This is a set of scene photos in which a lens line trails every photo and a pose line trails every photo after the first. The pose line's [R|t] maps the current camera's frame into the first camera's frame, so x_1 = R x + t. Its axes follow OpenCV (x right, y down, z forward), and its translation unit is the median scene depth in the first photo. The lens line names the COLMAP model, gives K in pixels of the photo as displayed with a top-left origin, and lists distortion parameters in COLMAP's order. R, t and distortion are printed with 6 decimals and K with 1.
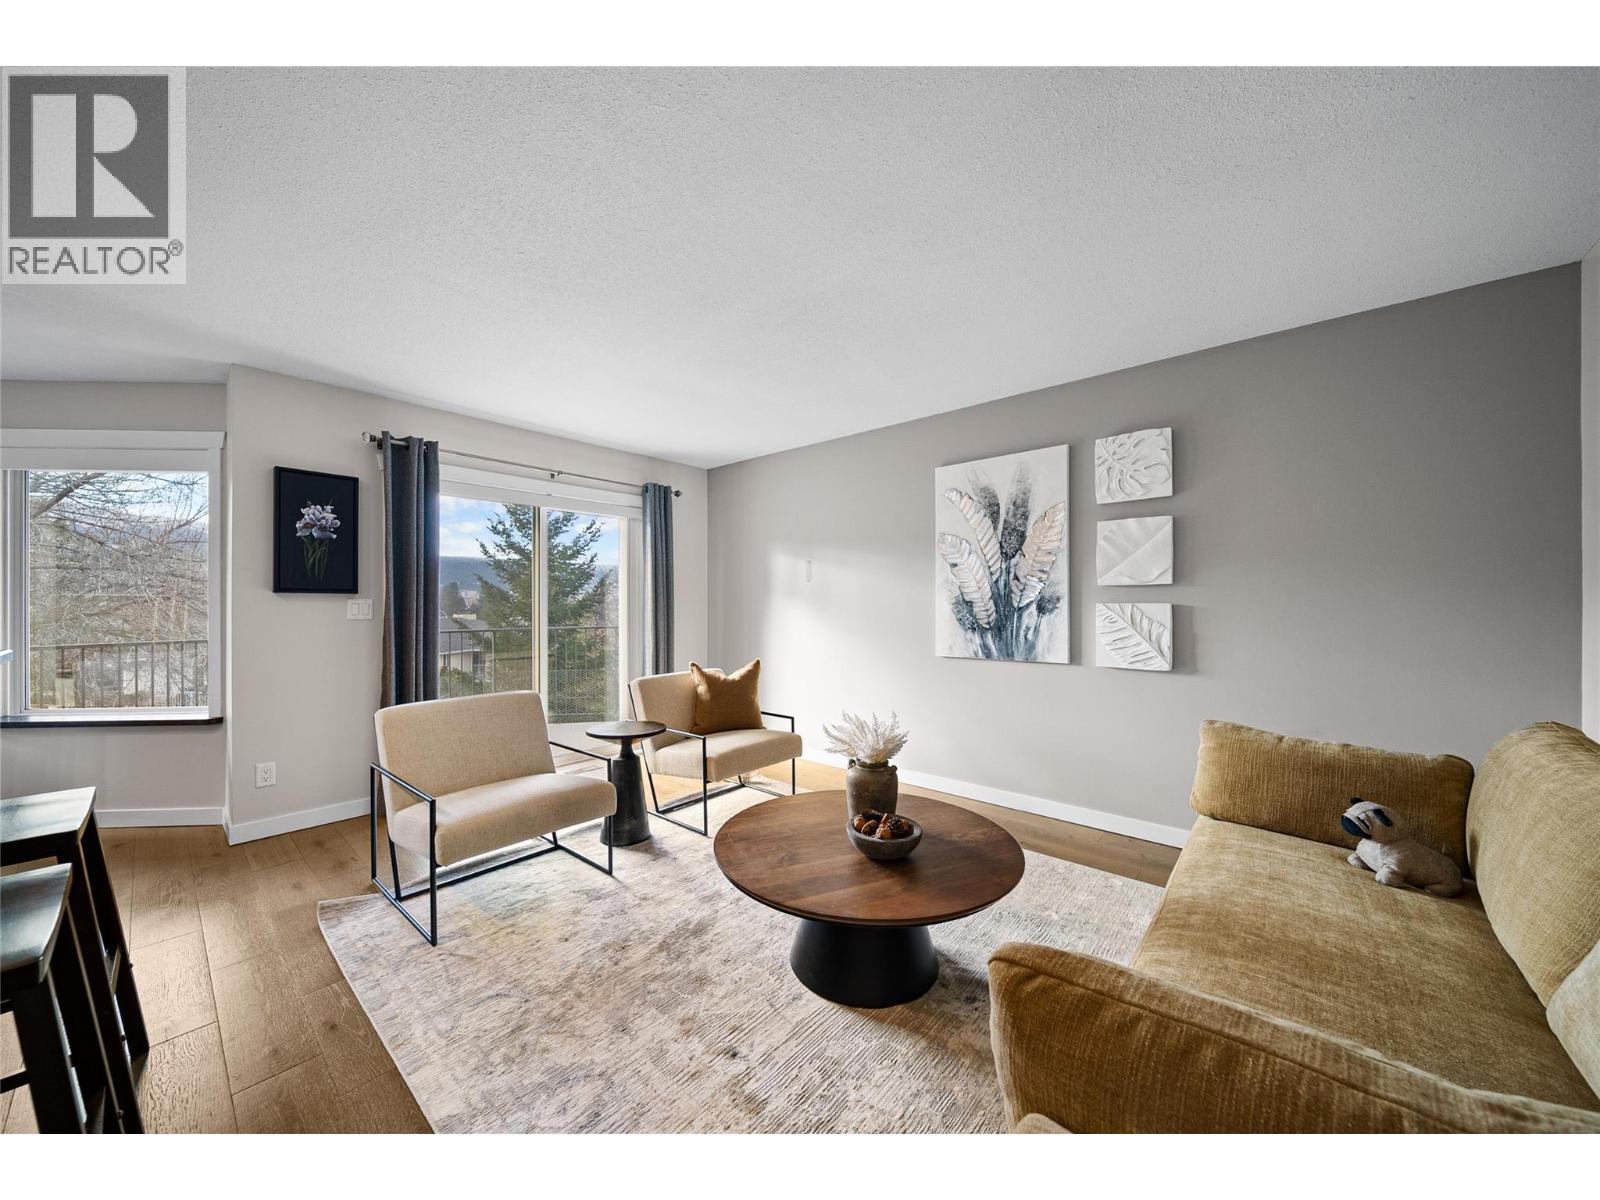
lens RADIAL K [[573.6, 0, 799.6], [0, 573.6, 603.5], [0, 0, 1]] dist [-0.001044, -0.000102]
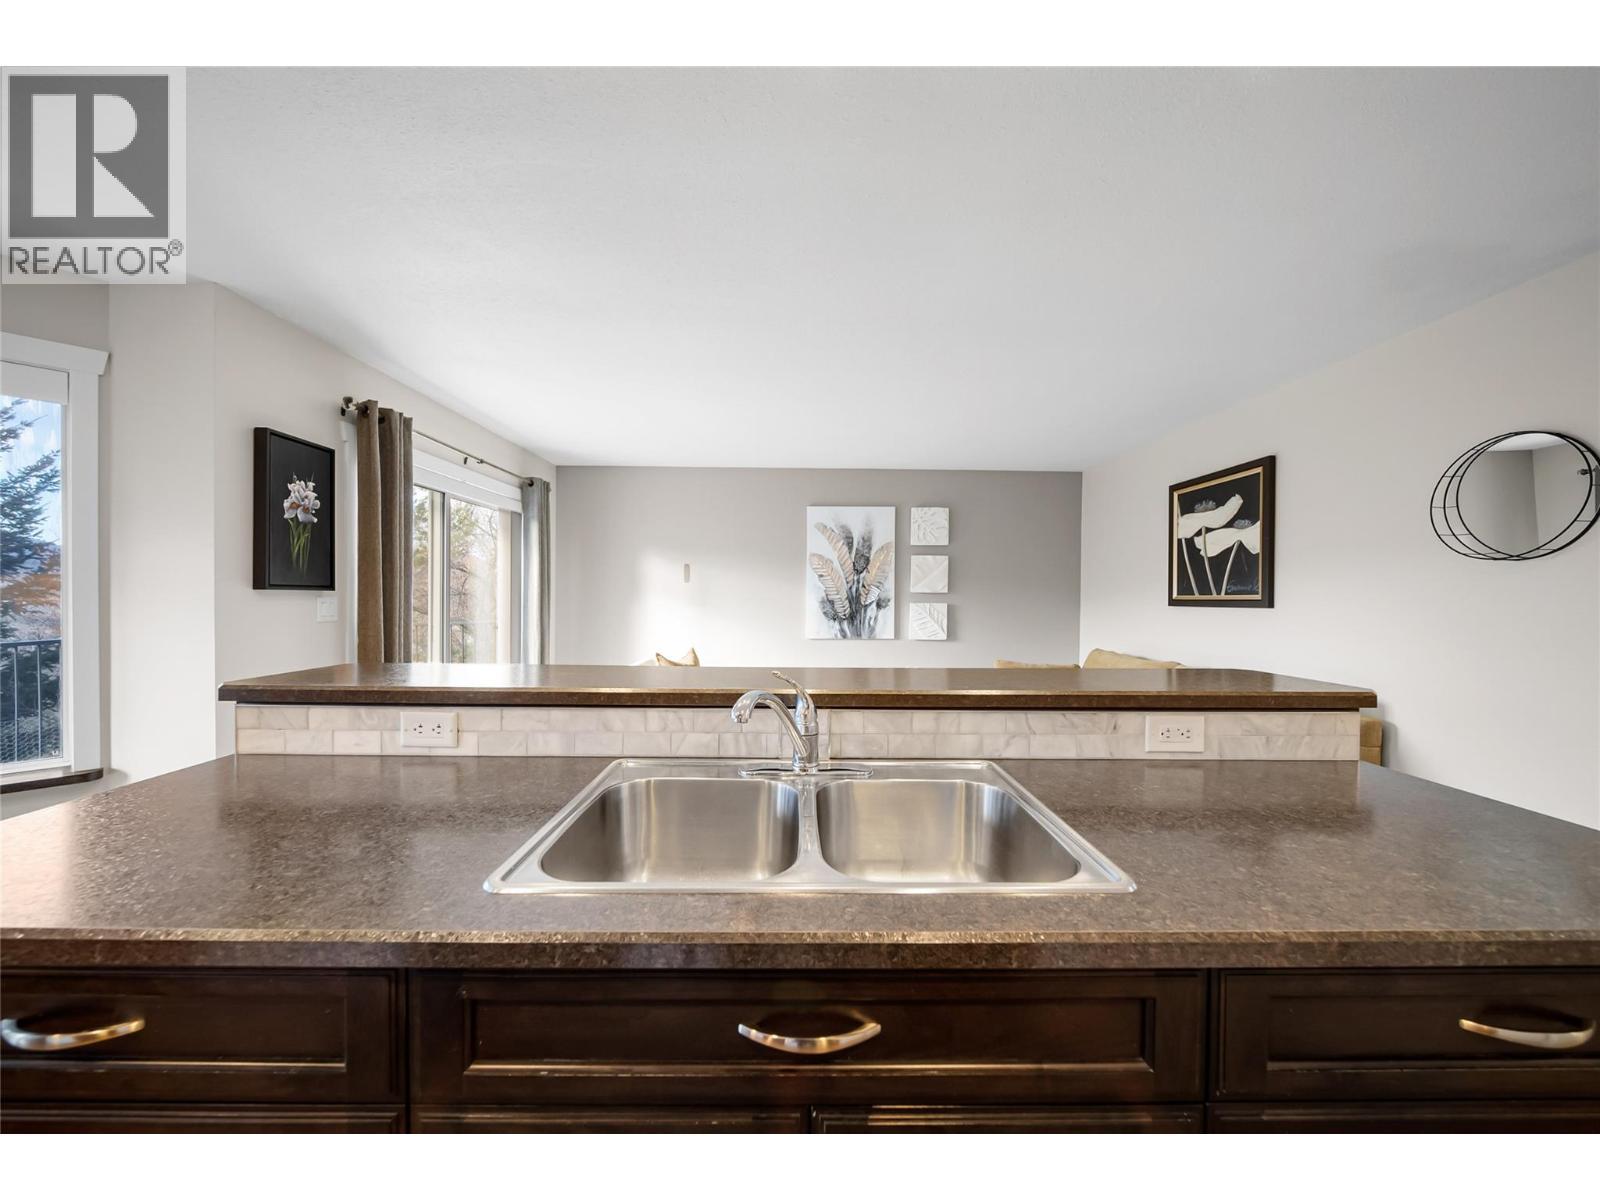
lens RADIAL K [[573.6, 0, 802.3], [0, 573.6, 604.3], [0, 0, 1]] dist [-0.001044, -0.000102]
pose [[0.746255, -0.002007, 0.665657, -0.804914], [-0.011319, 0.999813, 0.015704, -0.017995], [-0.665564, -0.019254, 0.746092, -0.063694]]
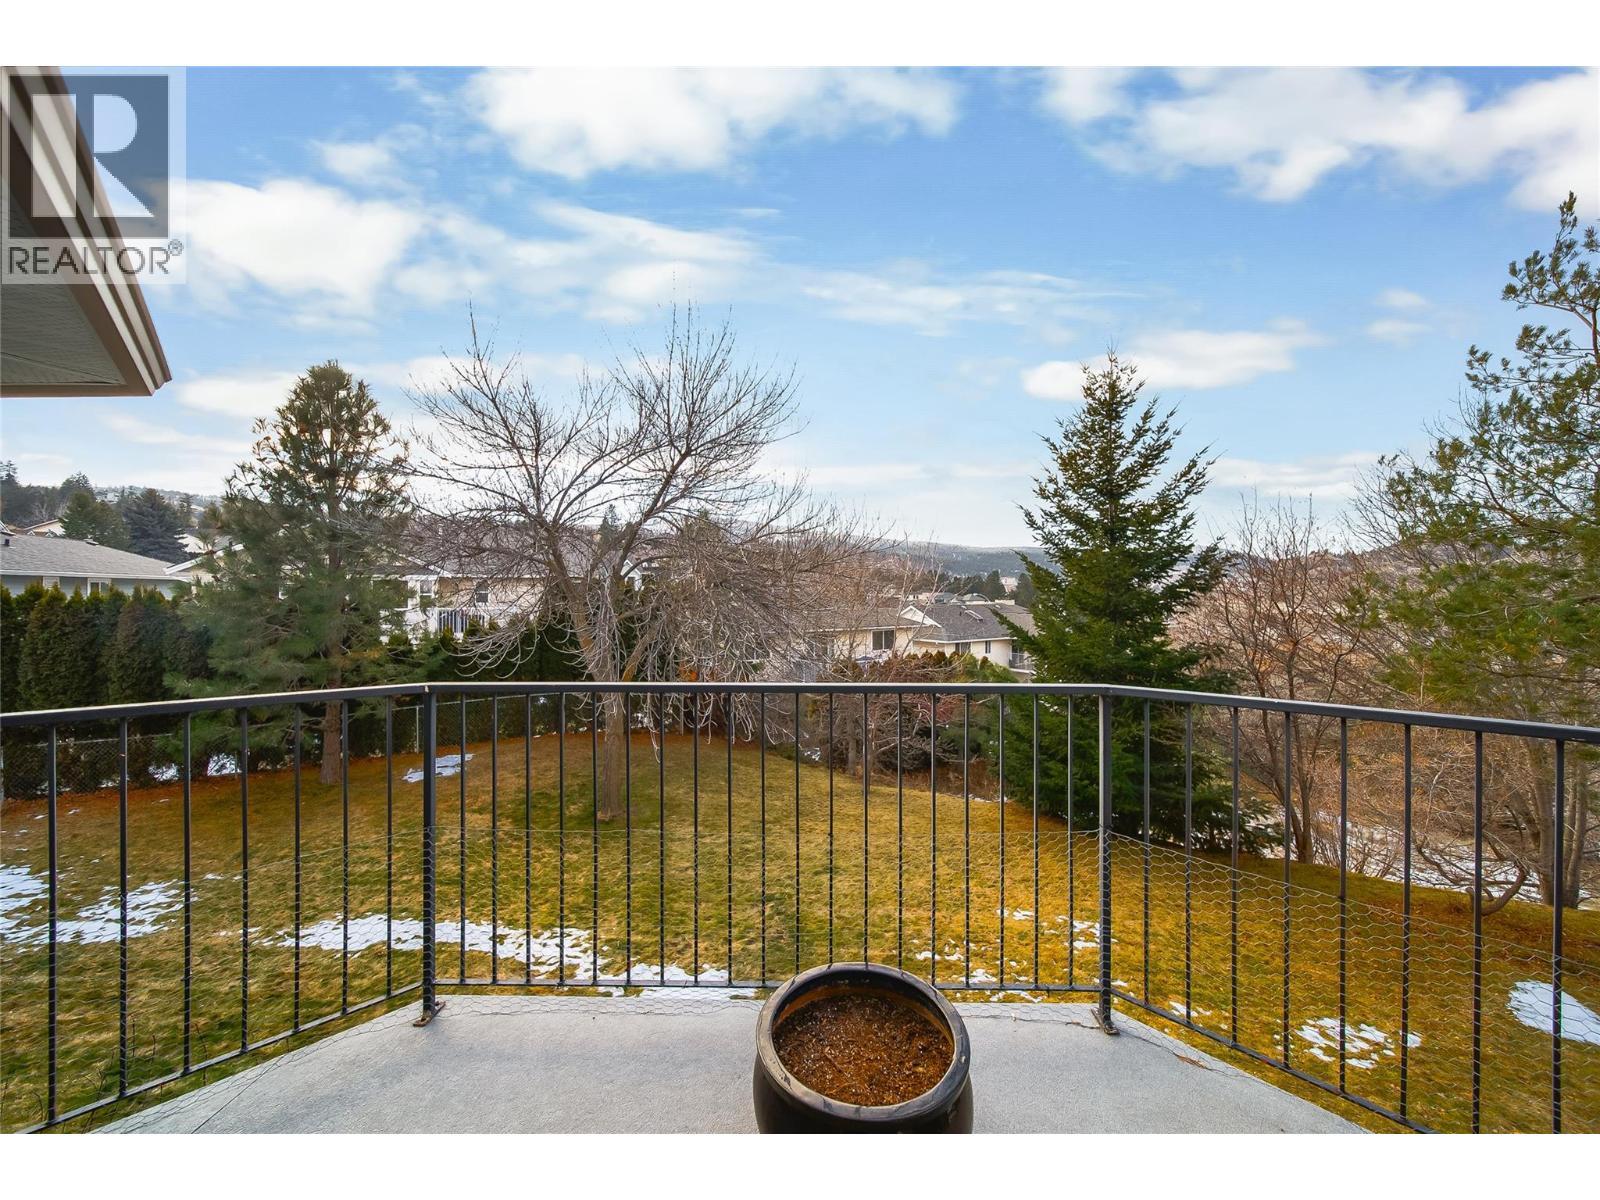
lens RADIAL K [[573.6, 0, 797.4], [0, 573.6, 592.7], [0, 0, 1]] dist [-0.001044, -0.000102]
pose [[0.640520, 0.006139, -0.767917, -0.756219], [-0.002636, 0.999980, 0.005795, -0.004800], [0.767937, -0.001688, 0.640523, 1.280474]]
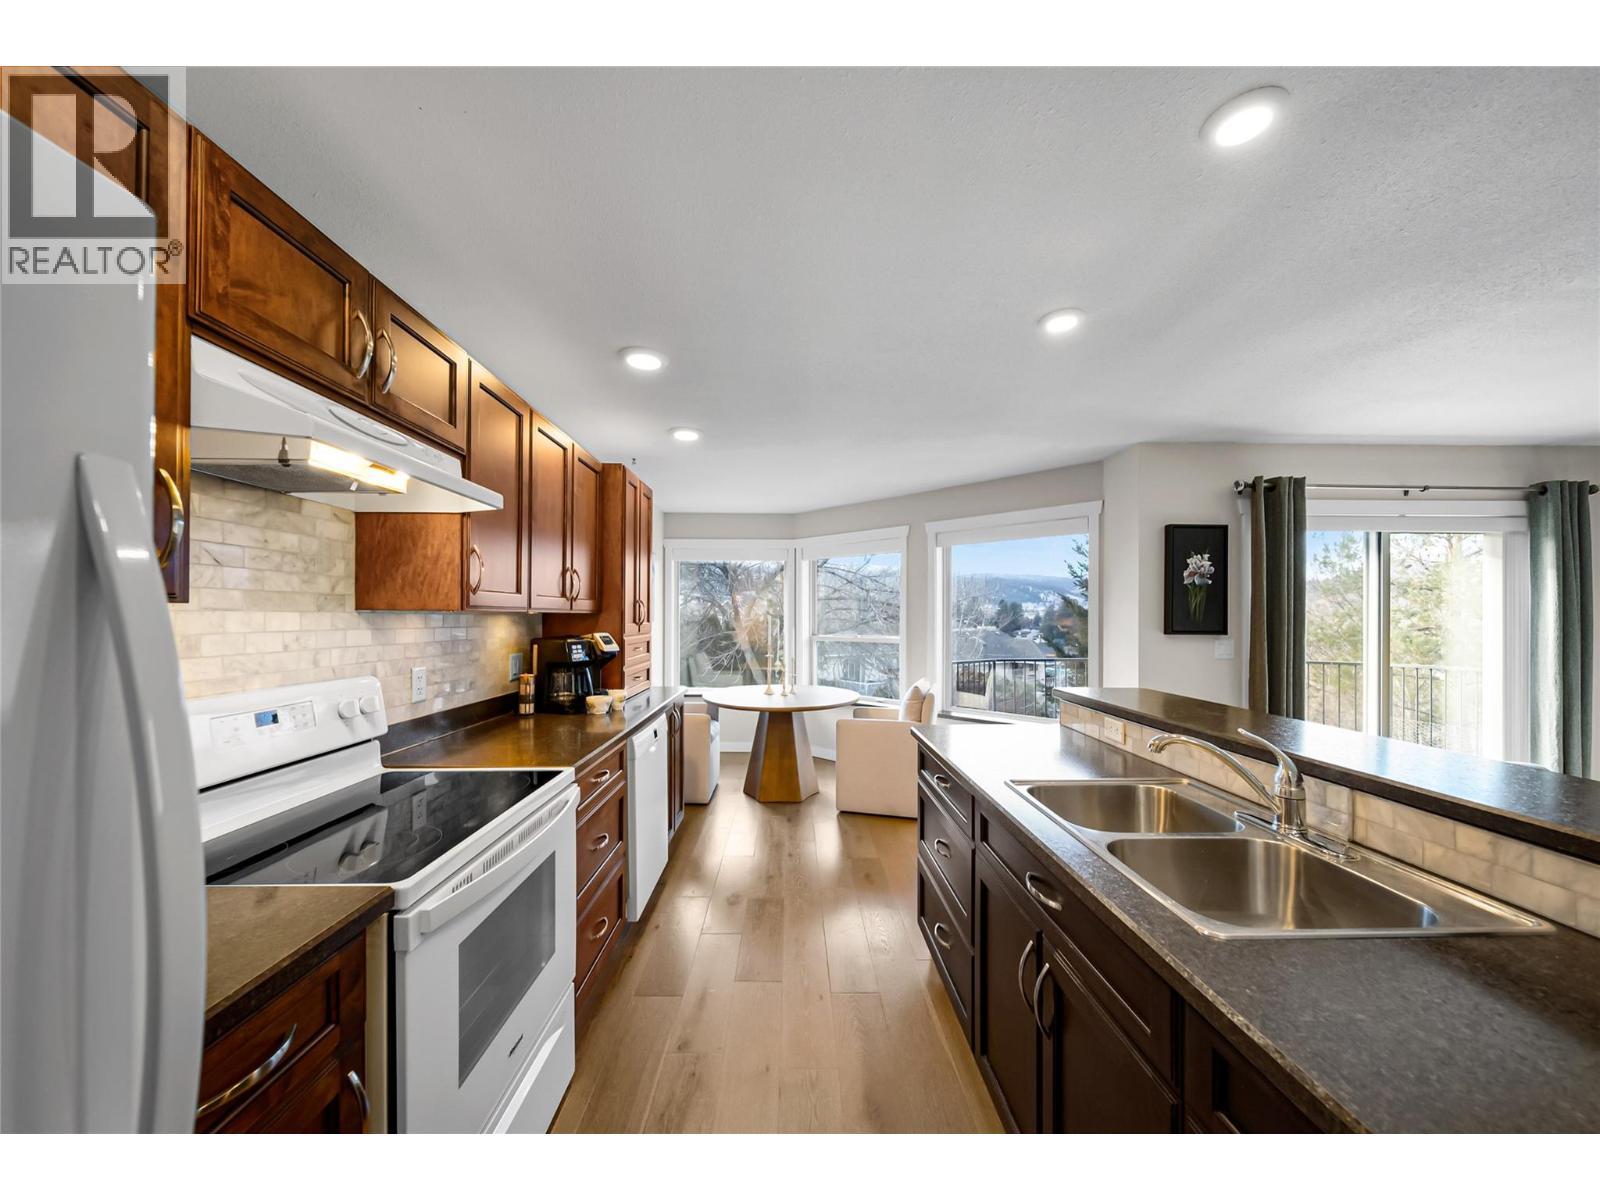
lens RADIAL K [[573.6, 0, 801.9], [0, 573.6, 618.3], [0, 0, 1]] dist [-0.001044, -0.000102]
pose [[0.673789, 0.004599, -0.738909, -0.510725], [-0.002626, 0.999989, 0.003829, -0.048974], [0.738919, -0.000639, 0.673794, -0.284112]]
